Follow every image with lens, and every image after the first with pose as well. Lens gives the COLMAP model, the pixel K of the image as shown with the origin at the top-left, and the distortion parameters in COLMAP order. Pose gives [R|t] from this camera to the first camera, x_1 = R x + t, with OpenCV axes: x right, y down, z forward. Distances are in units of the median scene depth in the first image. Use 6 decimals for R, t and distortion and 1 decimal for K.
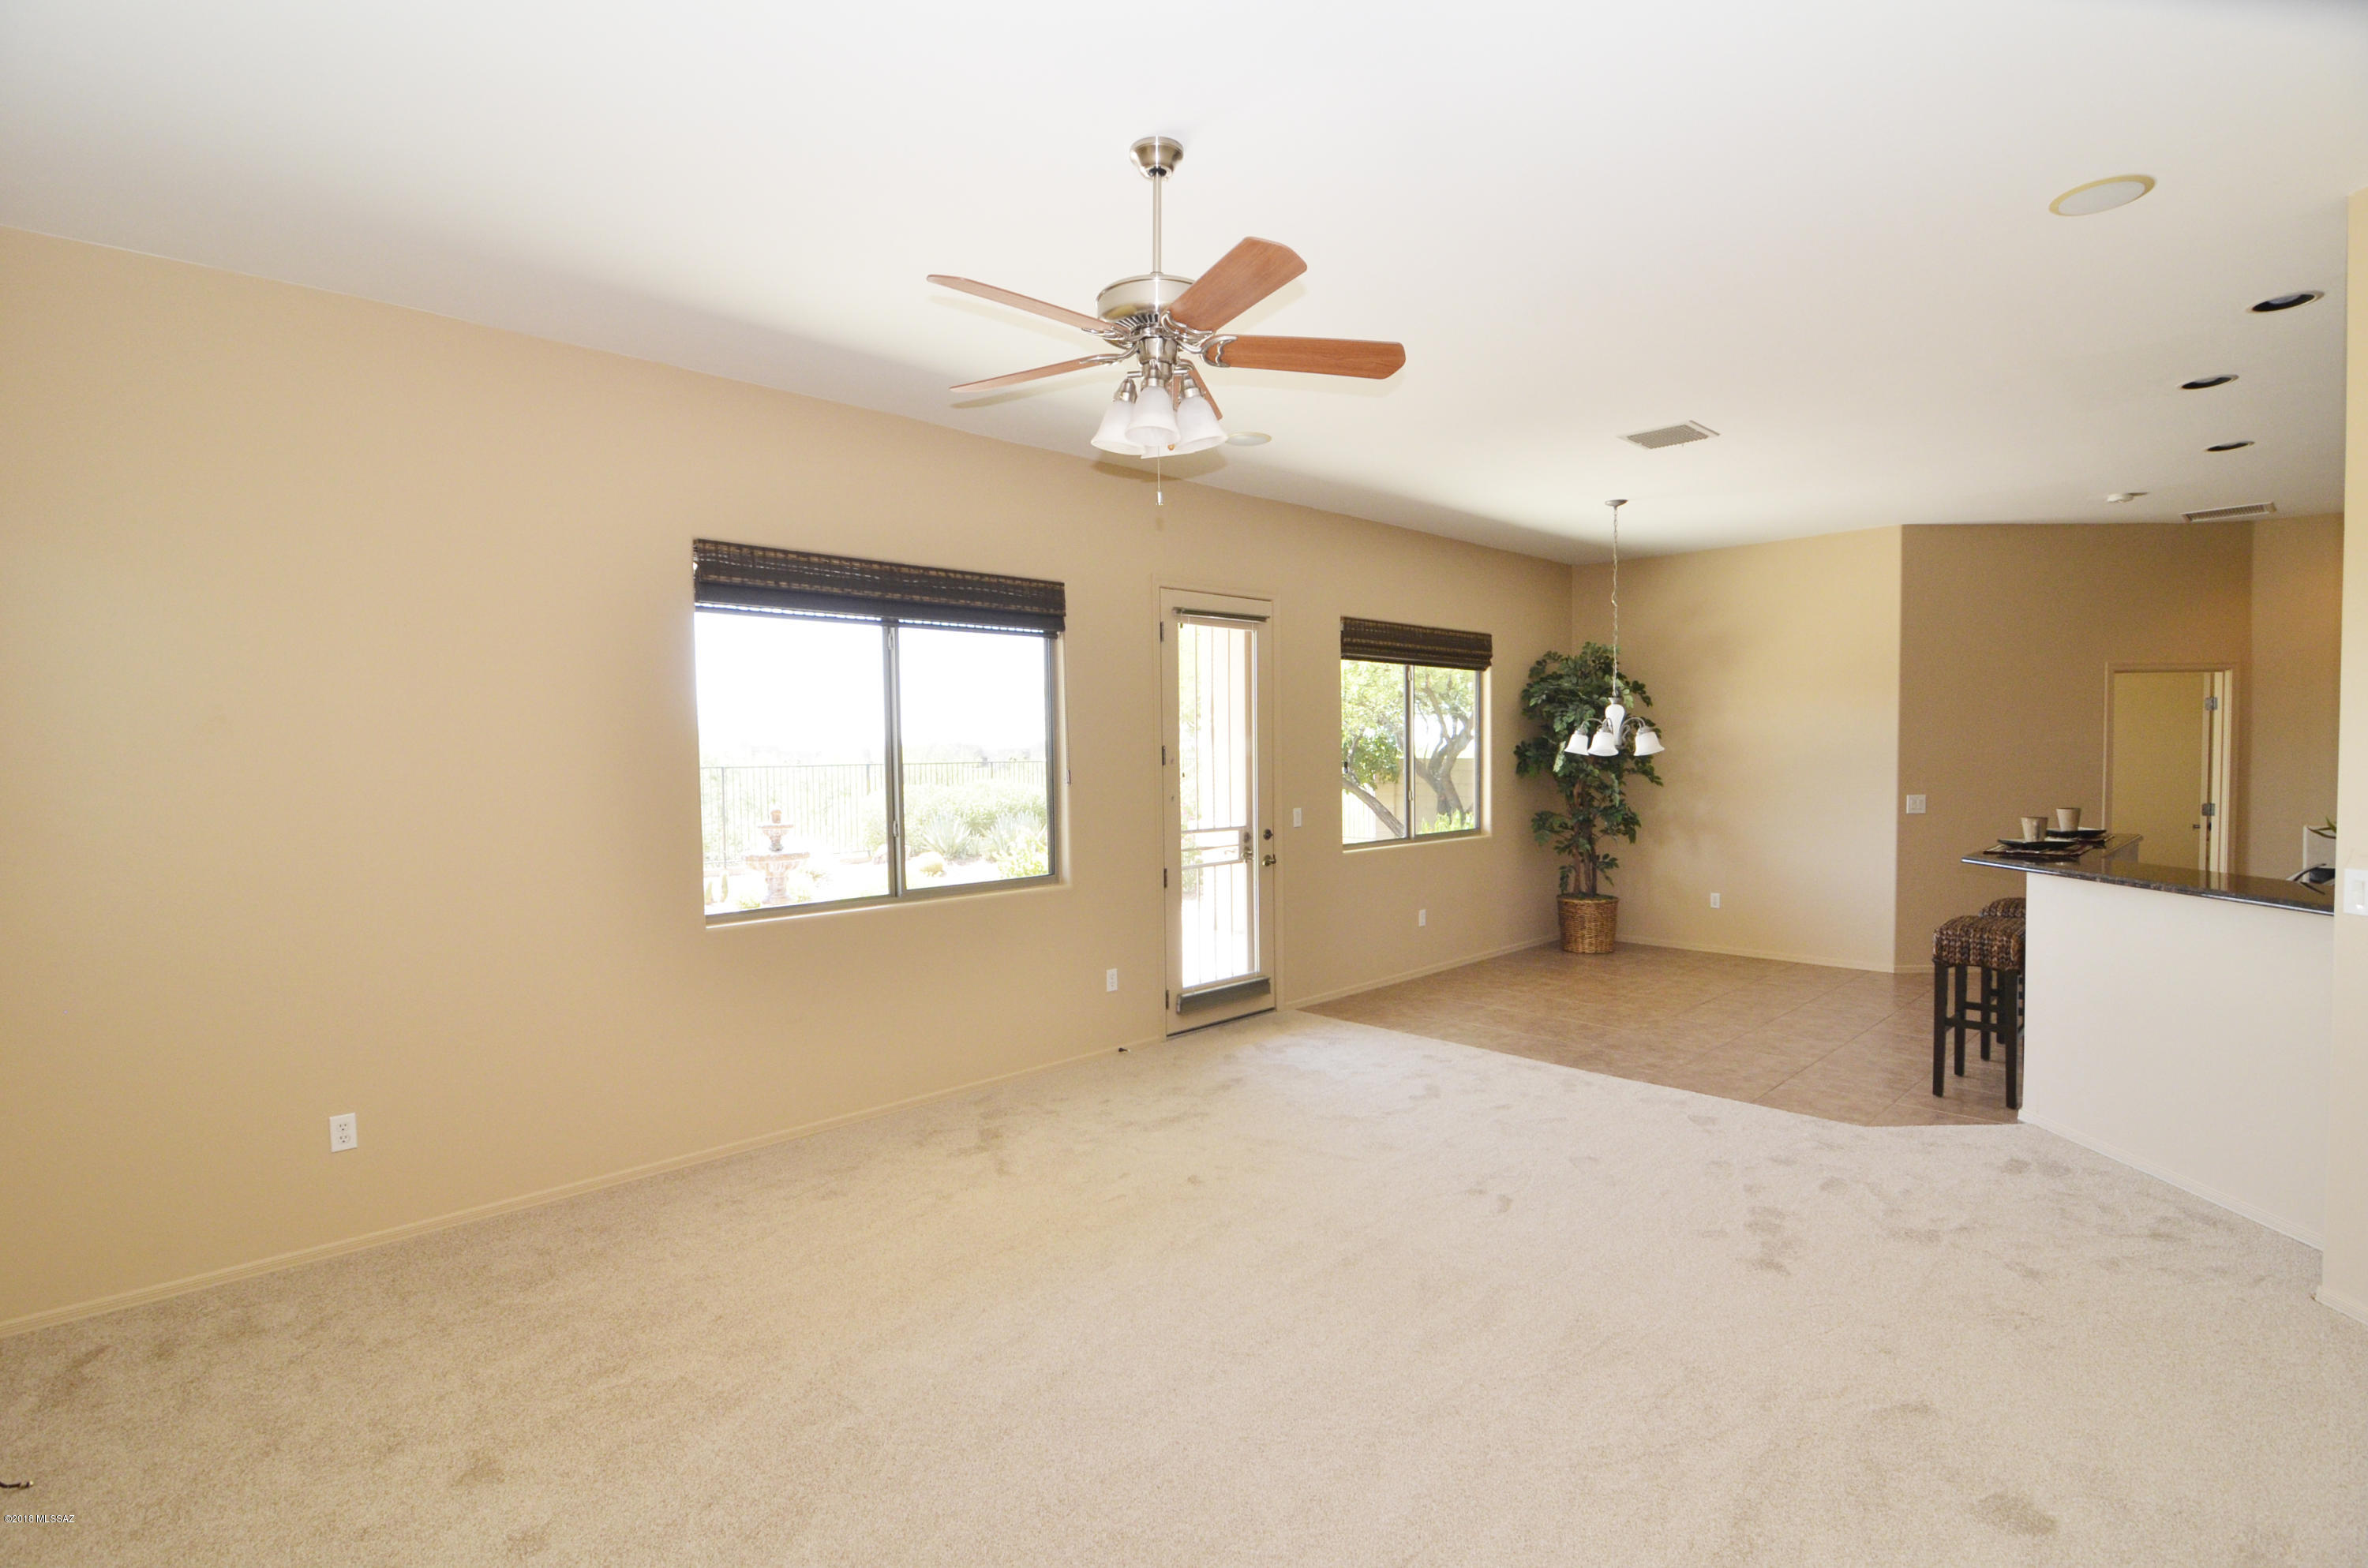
lens RADIAL K [[1139.0, 0, 1162.0], [0, 1139.0, 784.4], [0, 0, 1]] dist [-0.011559, -0.007543]
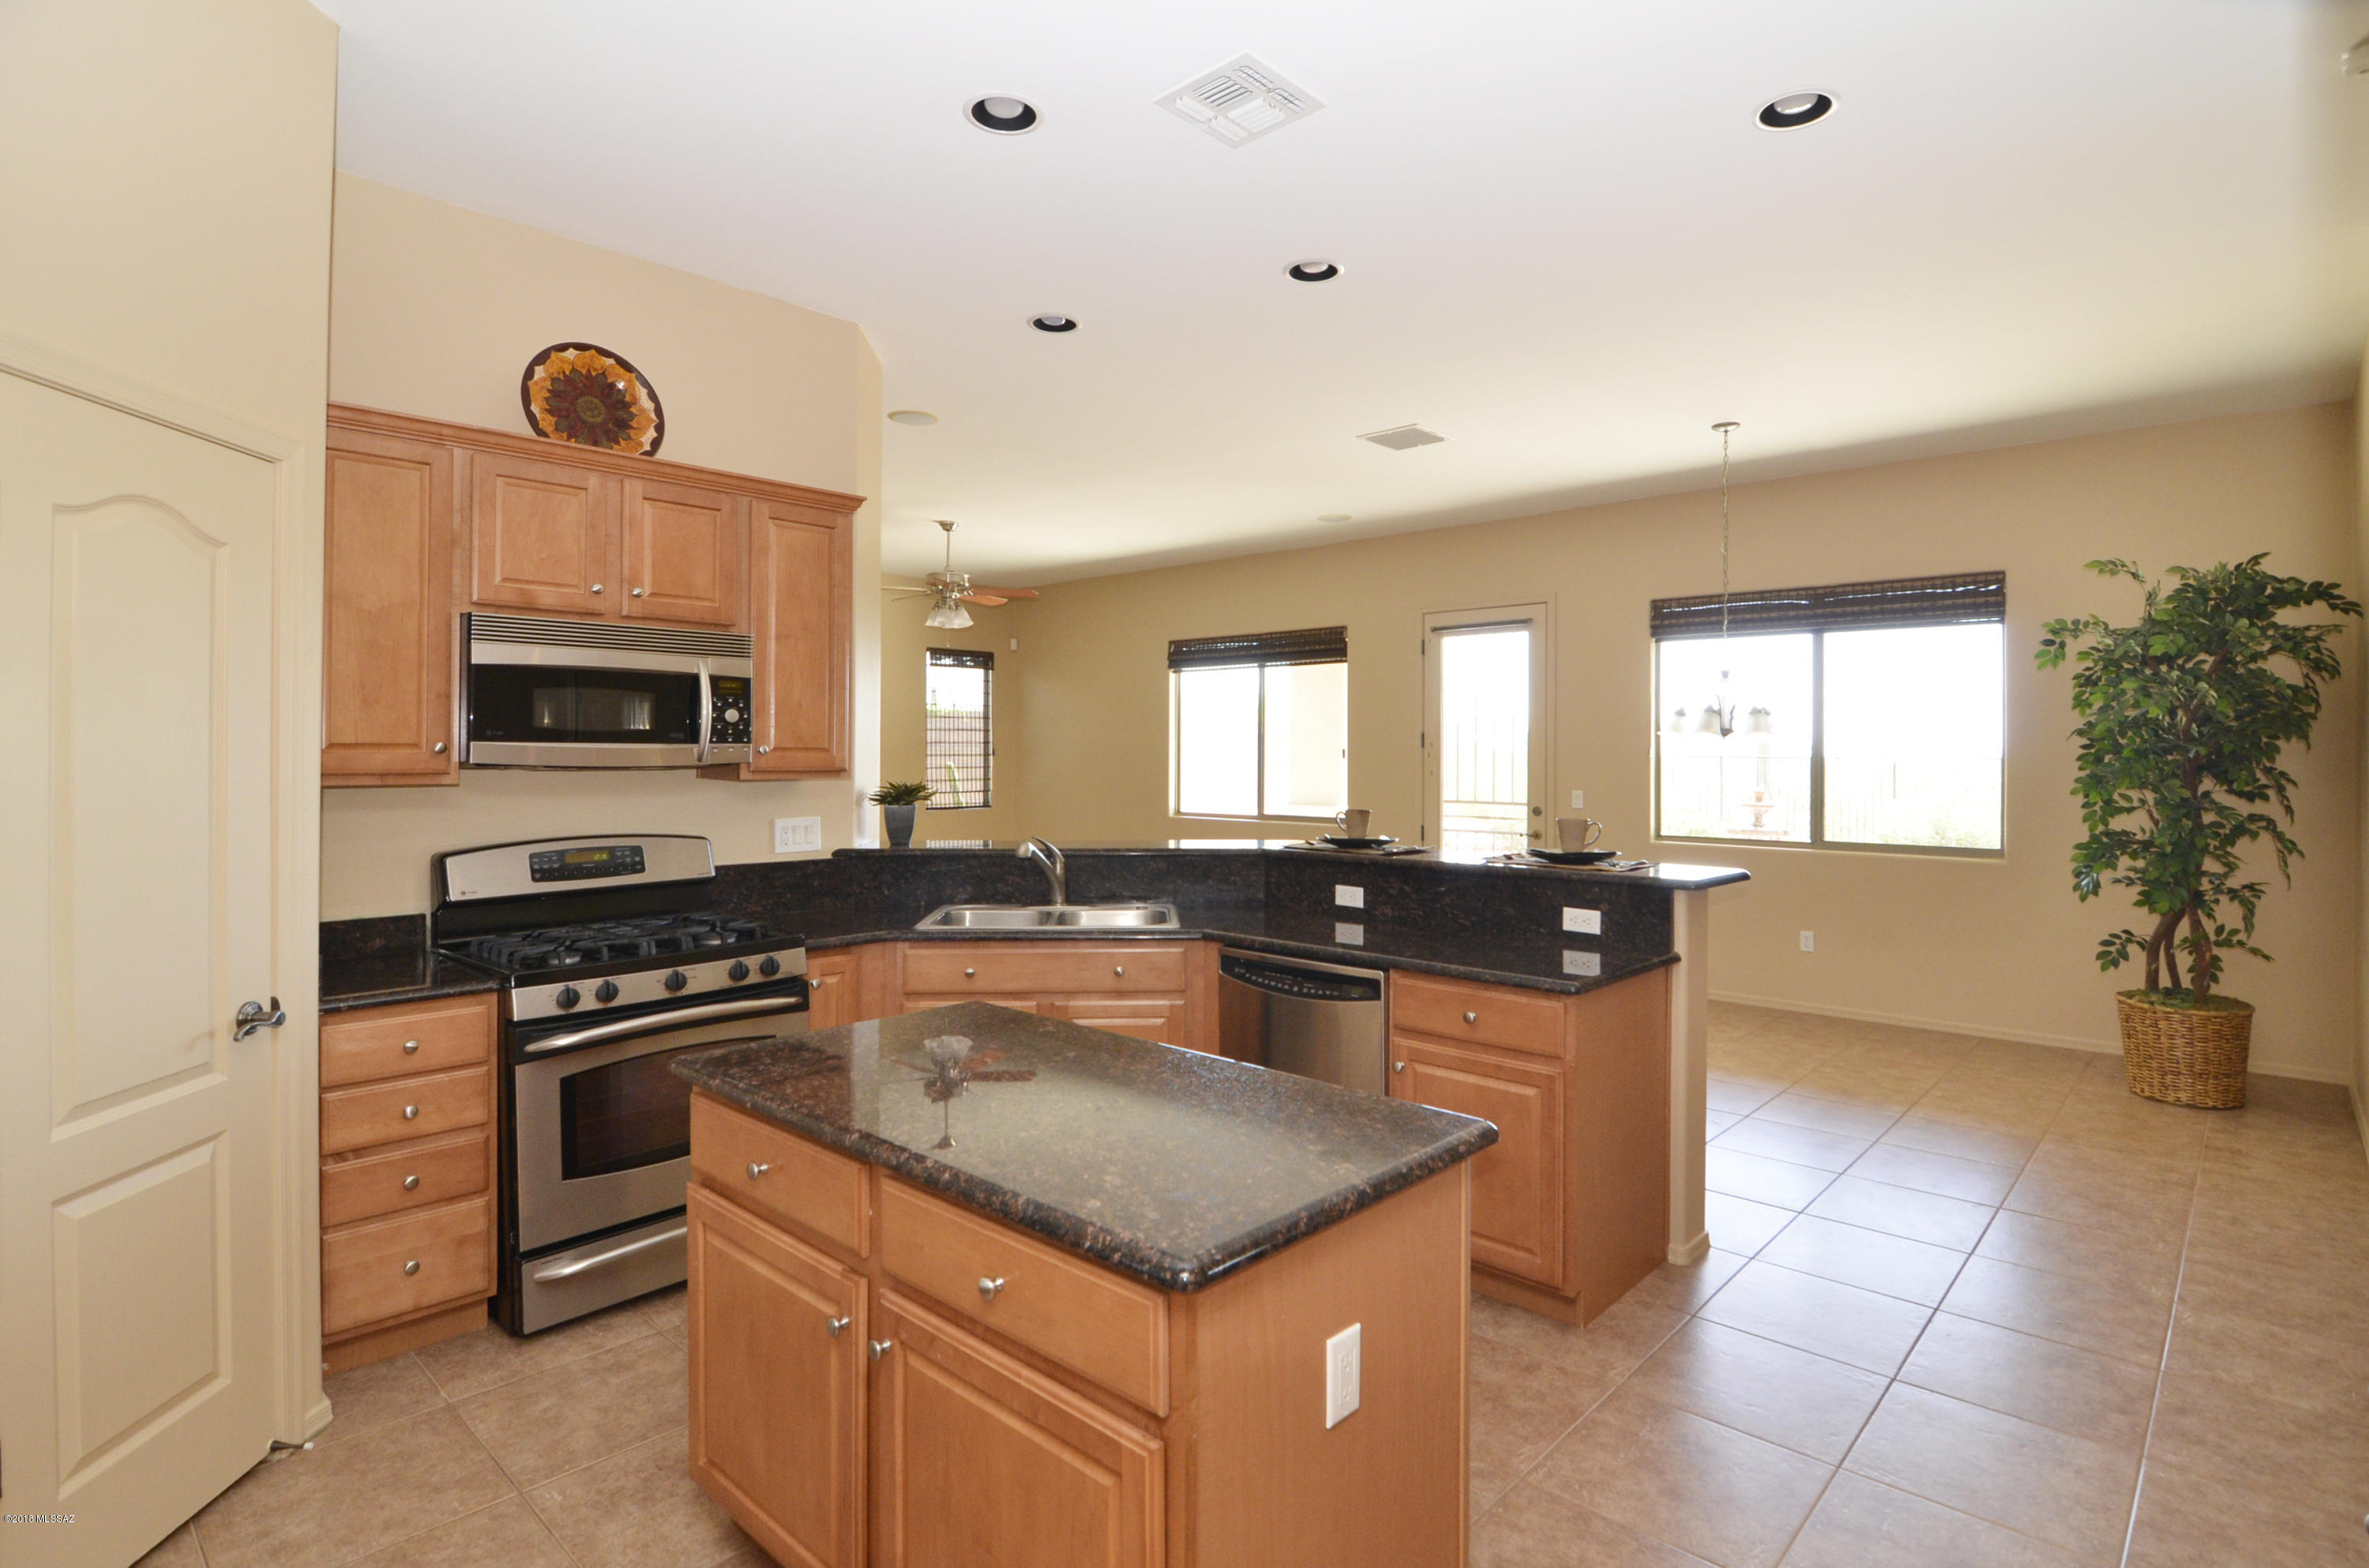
lens RADIAL K [[1139.5, 0, 1191.1], [0, 1139.5, 759.9], [0, 0, 1]] dist [-0.011559, -0.007543]
pose [[0.062801, 0.019597, -0.997834, 1.162015], [-0.031793, 0.999339, 0.017626, -0.015945], [0.997520, 0.030617, 0.063382, 0.584612]]
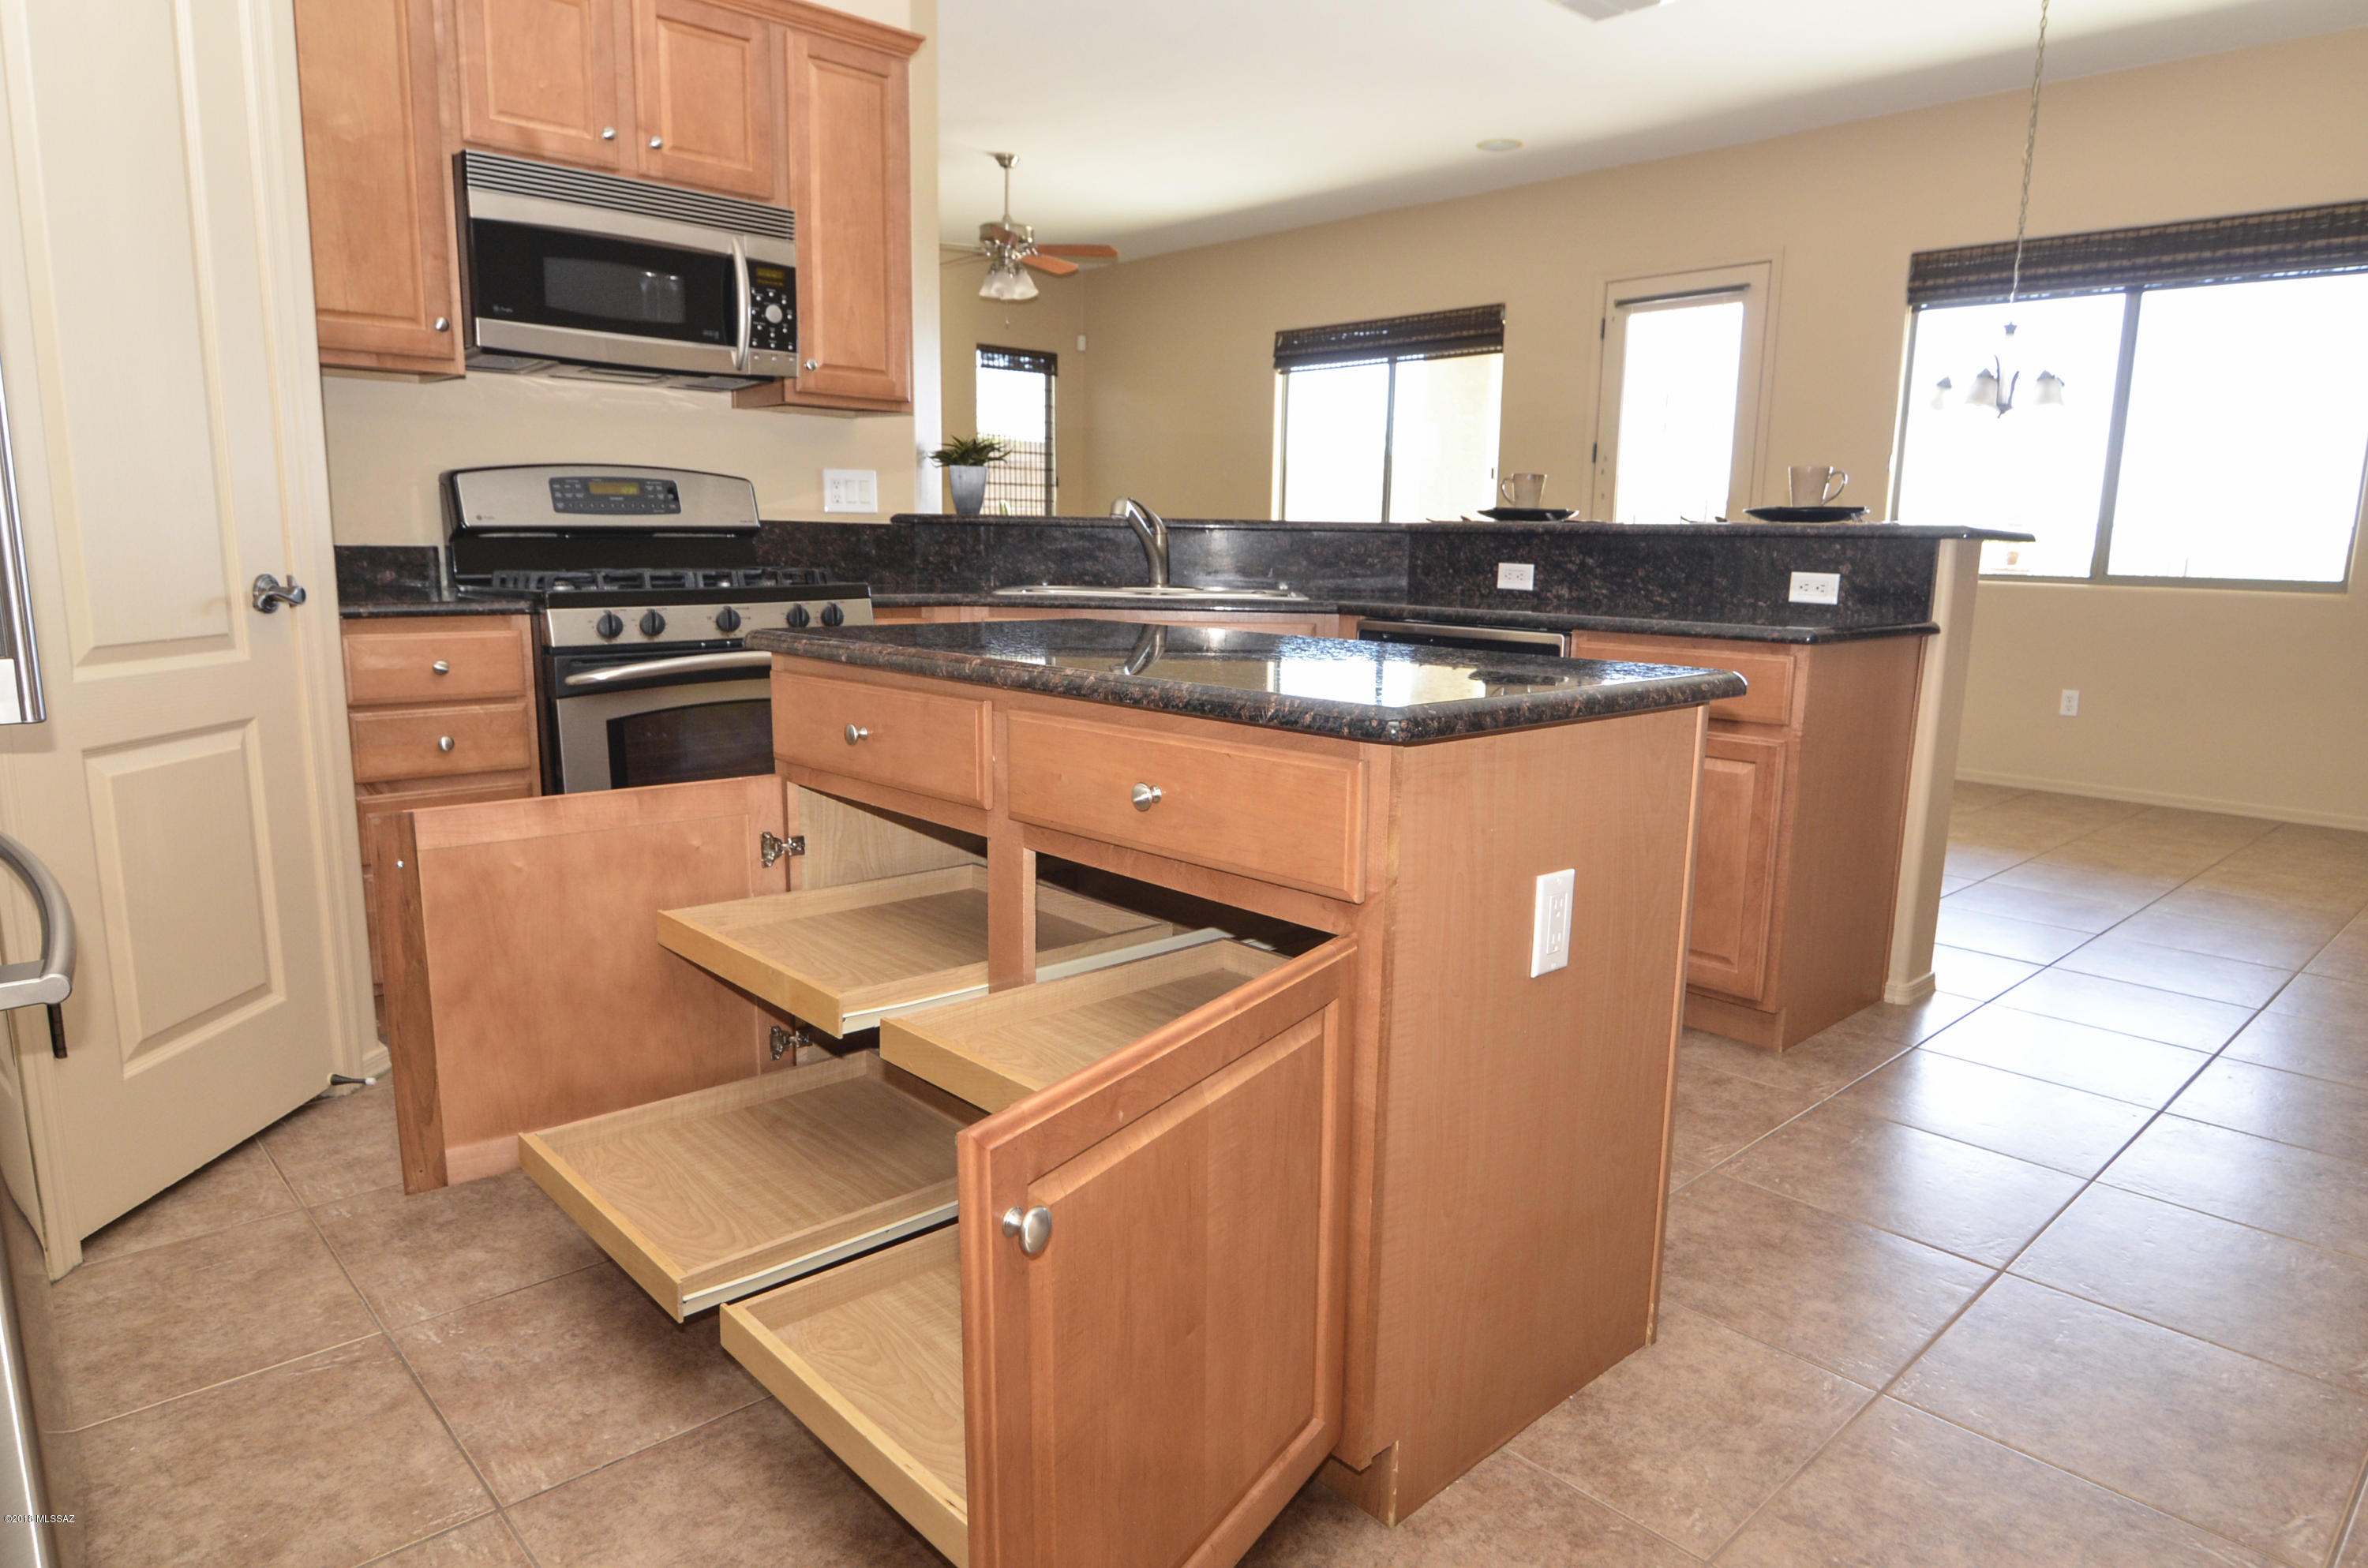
lens RADIAL K [[1368.7, 0, 1182.4], [0, 1368.7, 782.0], [0, 0, 1]] dist [-0.010708, -0.006860]
pose [[-0.011469, 0.197113, -0.980314, 1.164412], [-0.036150, 0.979656, 0.197404, 0.035090], [0.999281, 0.037703, -0.004110, 0.571919]]
